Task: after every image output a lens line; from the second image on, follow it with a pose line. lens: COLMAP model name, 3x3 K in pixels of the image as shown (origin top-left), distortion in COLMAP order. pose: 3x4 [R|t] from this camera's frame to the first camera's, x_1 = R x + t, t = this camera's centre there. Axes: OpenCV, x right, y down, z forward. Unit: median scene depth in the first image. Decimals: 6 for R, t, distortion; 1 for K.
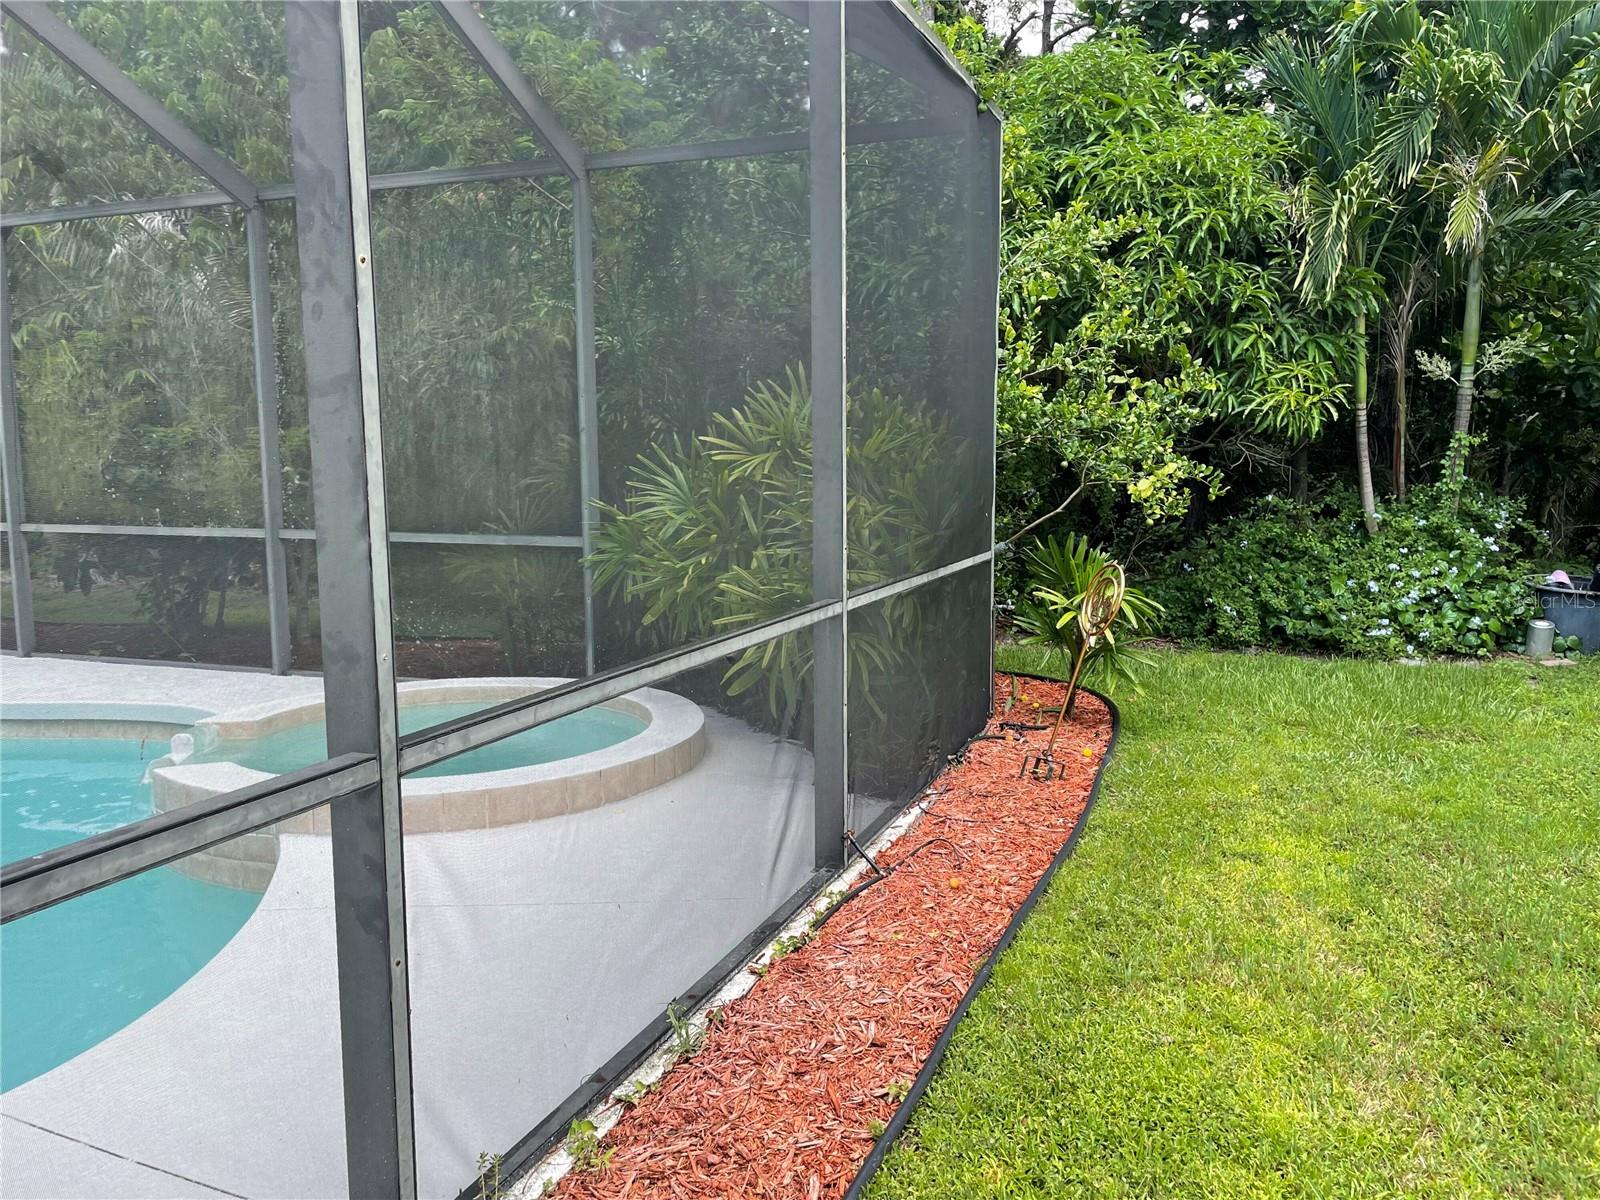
lens RADIAL K [[1208.6, 0, 811.8], [0, 1208.6, 596.1], [0, 0, 1]] dist [0.067187, -0.072837]
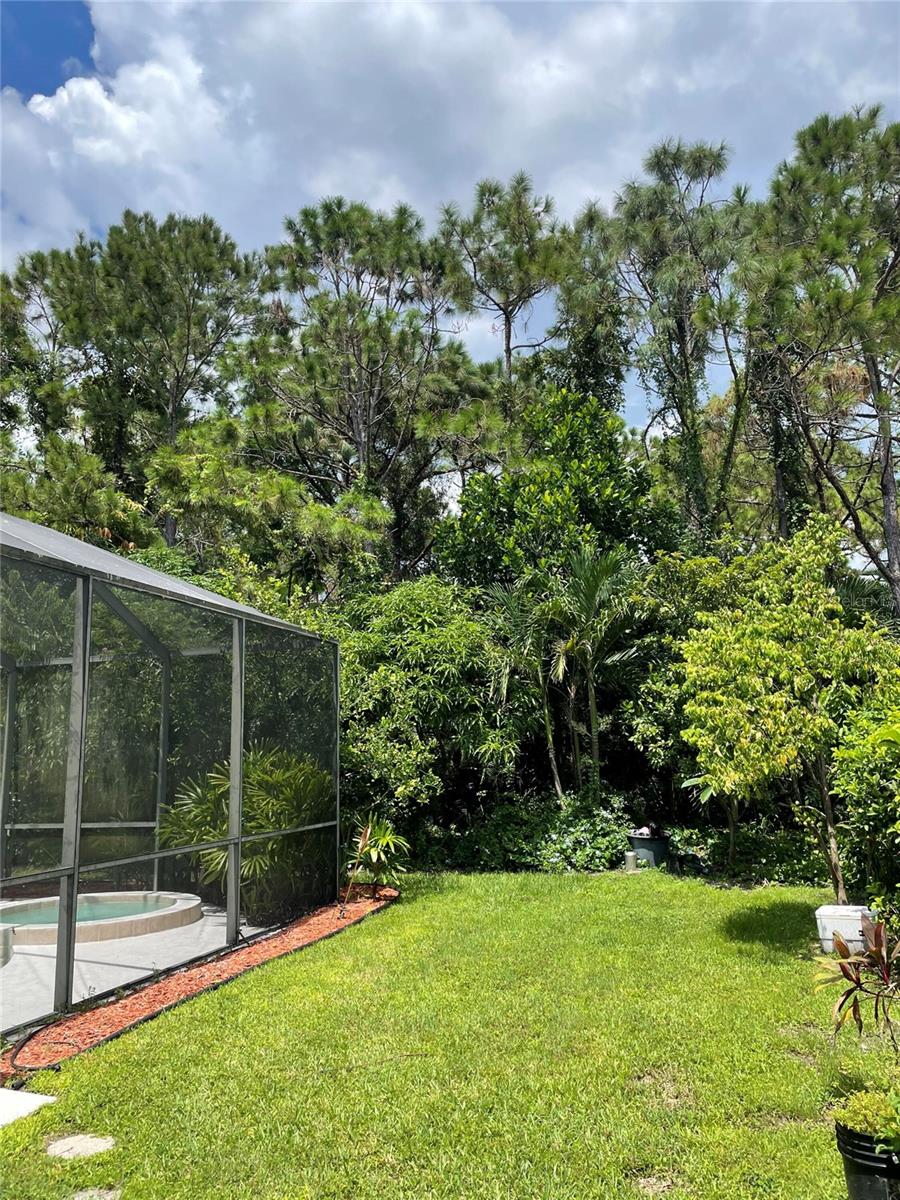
lens RADIAL K [[906.4, 0, 421.8], [0, 906.4, 603.1], [0, 0, 1]] dist [0.067187, -0.072837]
pose [[0.998604, -0.015322, 0.050548, 0.191968], [0.029295, 0.956986, -0.288652, 0.057840], [-0.043951, 0.289730, 0.956099, -0.634055]]
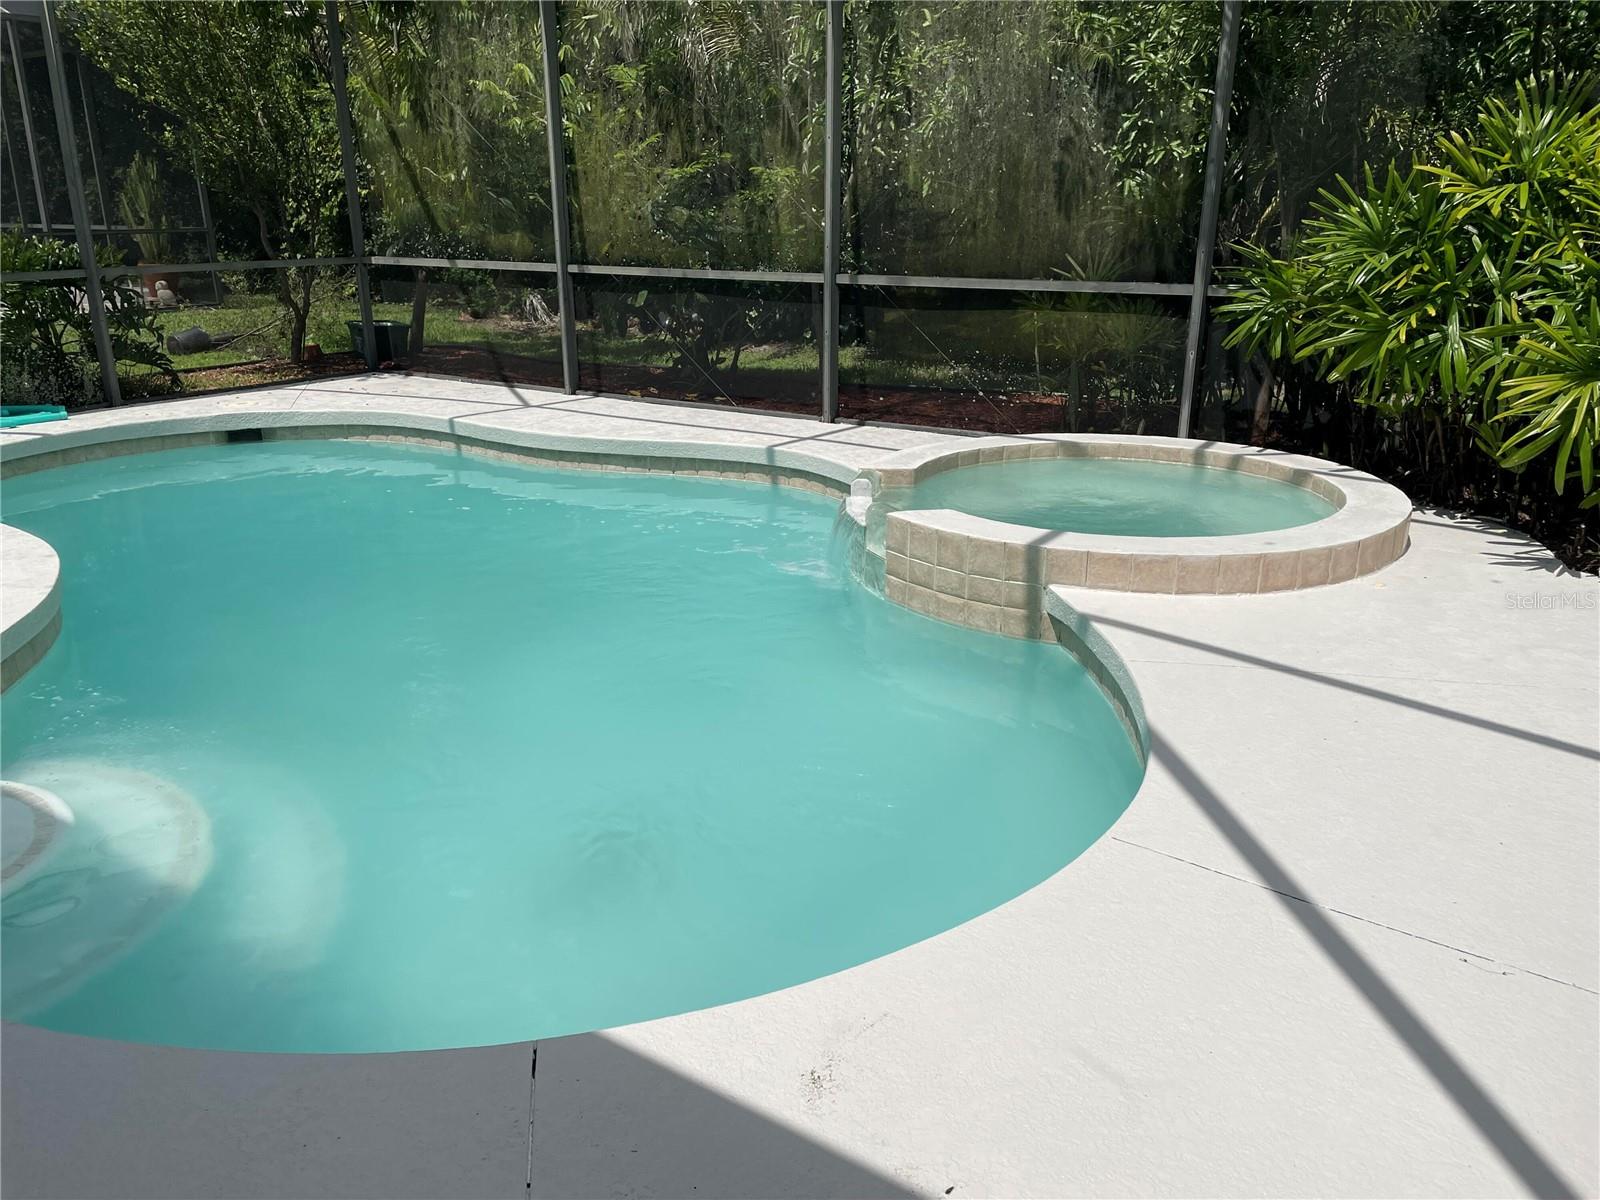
lens RADIAL K [[1208.6, 0, 793.3], [0, 1208.6, 598.9], [0, 0, 1]] dist [0.067187, -0.072837]
pose [[0.975808, 0.071049, -0.206765, -0.270447], [-0.028943, 0.979380, 0.199941, 0.008323], [0.216707, -0.189120, 0.957743, -0.002790]]
